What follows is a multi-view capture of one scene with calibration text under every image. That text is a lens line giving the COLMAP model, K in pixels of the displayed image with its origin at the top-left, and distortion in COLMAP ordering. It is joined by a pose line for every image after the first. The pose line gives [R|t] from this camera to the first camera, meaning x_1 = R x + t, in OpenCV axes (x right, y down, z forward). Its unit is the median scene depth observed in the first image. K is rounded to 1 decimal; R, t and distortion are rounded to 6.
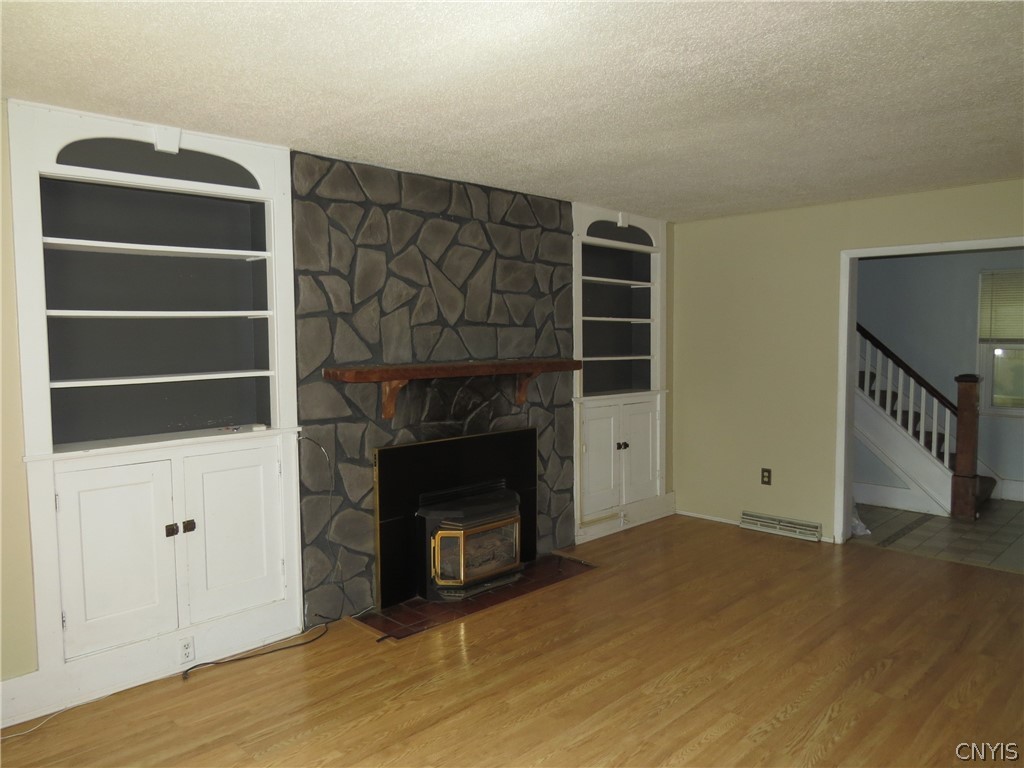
lens RADIAL K [[751.3, 0, 512.0], [0, 751.3, 384.0], [0, 0, 1]] dist [-0.005188, -0.003143]
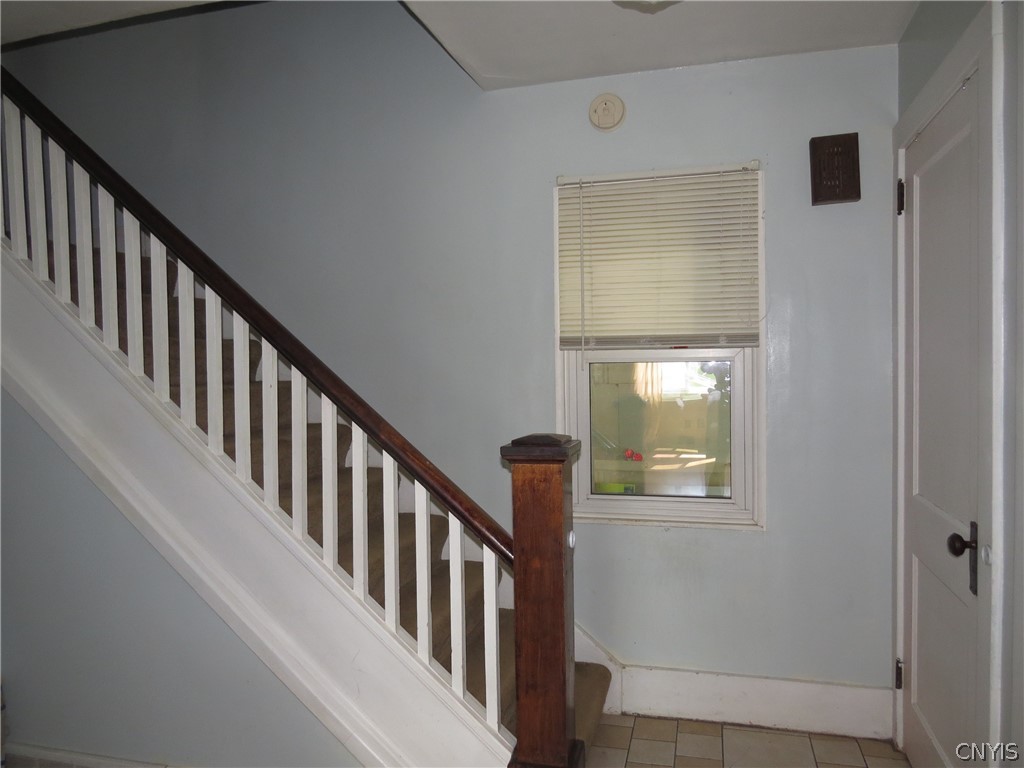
lens RADIAL K [[760.8, 0, 512.0], [0, 760.8, 384.0], [0, 0, 1]] dist [0.000629, -0.000651]
pose [[0.878438, -0.022745, 0.477315, 0.439050], [0.045053, 0.998359, -0.035341, -0.023513], [-0.475728, 0.052549, 0.878021, 0.710301]]
